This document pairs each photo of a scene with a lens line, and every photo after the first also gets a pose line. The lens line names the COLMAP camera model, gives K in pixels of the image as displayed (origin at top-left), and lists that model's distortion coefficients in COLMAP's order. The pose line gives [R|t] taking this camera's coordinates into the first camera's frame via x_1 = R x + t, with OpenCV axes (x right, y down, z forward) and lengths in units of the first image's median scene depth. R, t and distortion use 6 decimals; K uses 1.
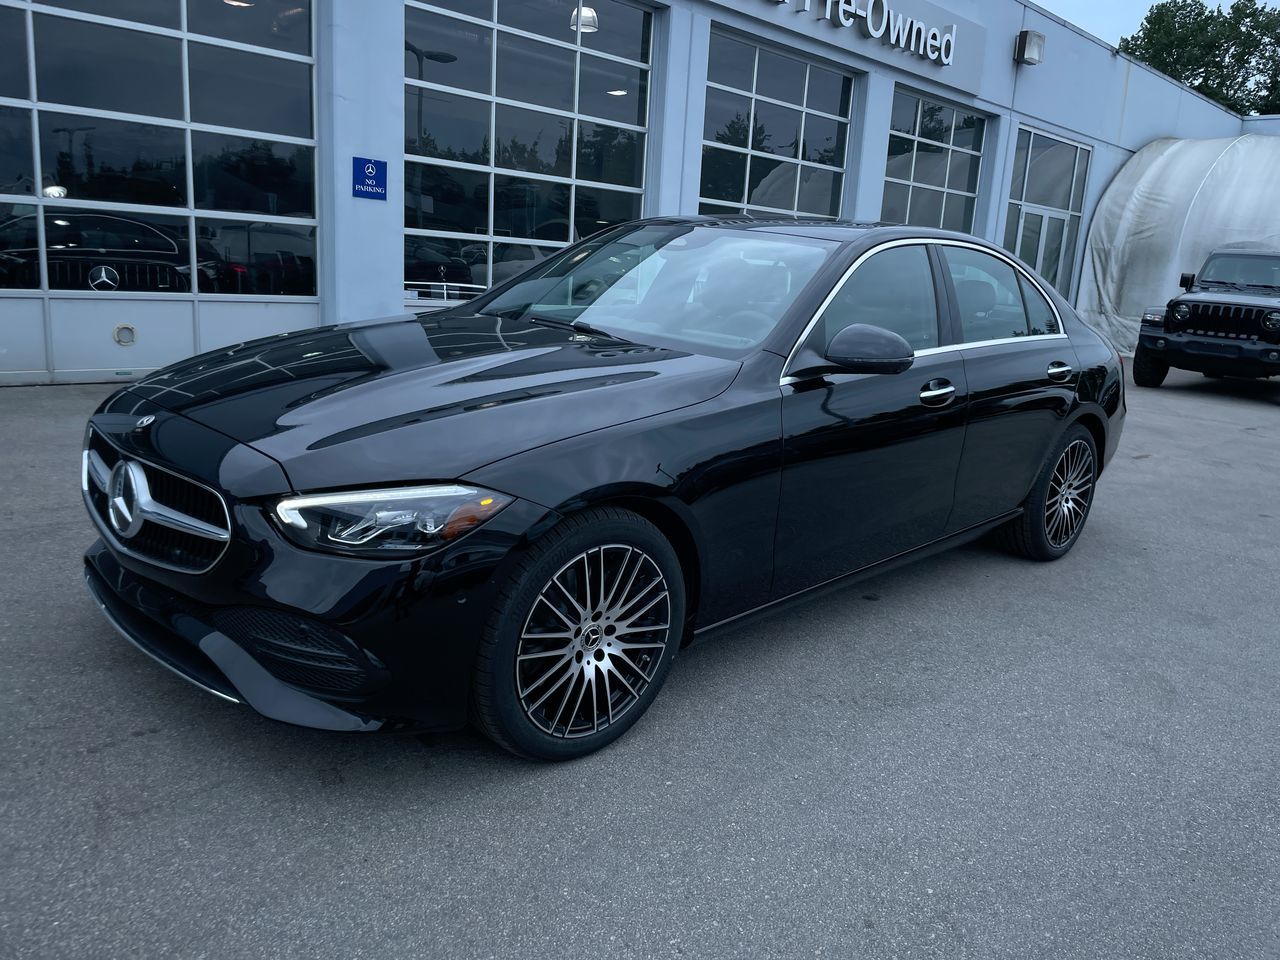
lens RADIAL K [[971.9, 0, 649.2], [0, 971.9, 474.9], [0, 0, 1]] dist [0.088318, -0.120758]
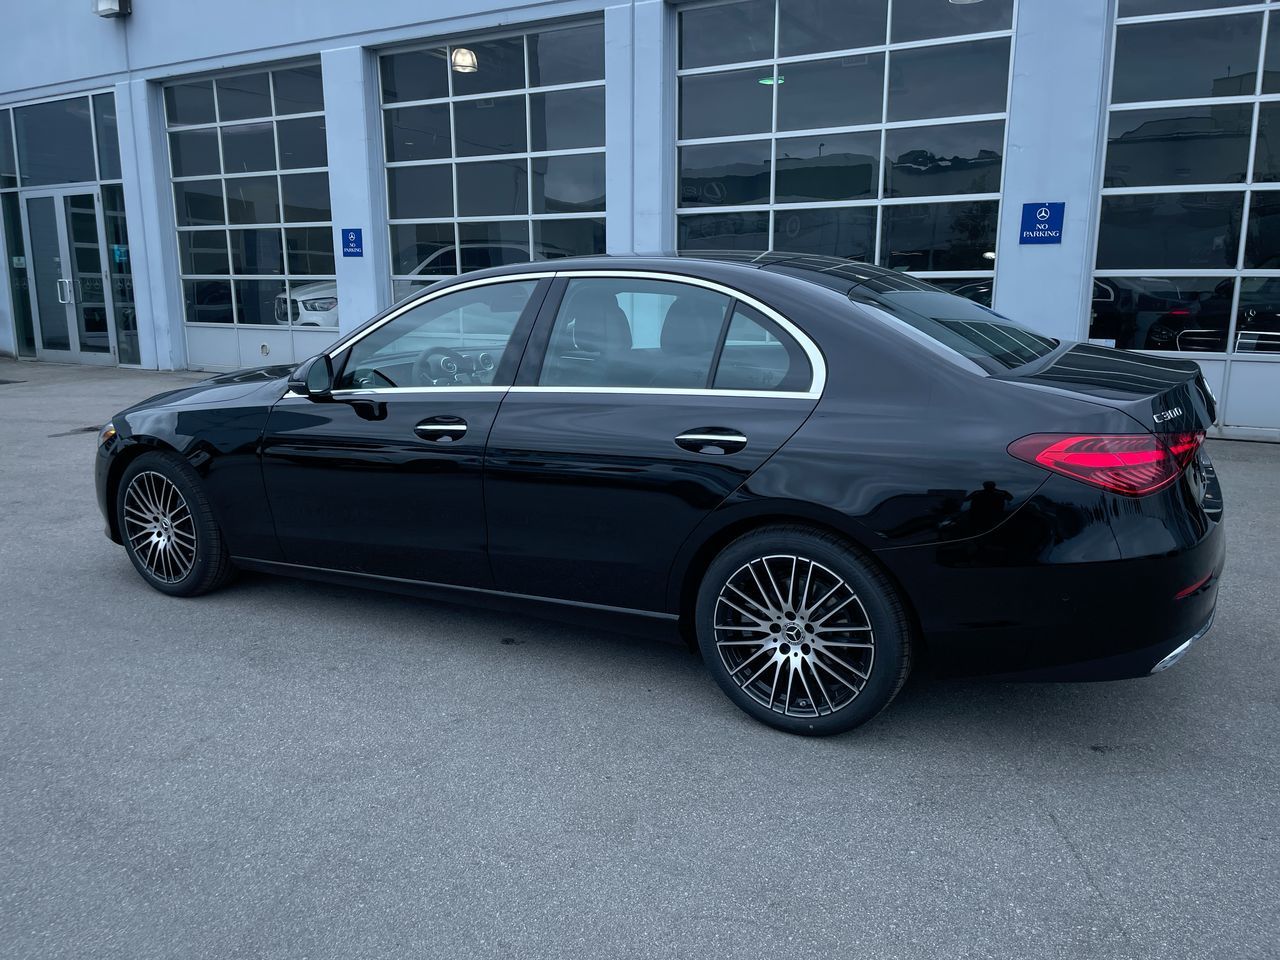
lens RADIAL K [[971.9, 0, 634.3], [0, 971.9, 483.1], [0, 0, 1]] dist [0.088318, -0.120758]
pose [[0.266844, 0.135033, -0.954233, 1.120144], [-0.182600, 0.979285, 0.087515, -0.131477], [0.946283, 0.150890, 0.285973, 0.782201]]
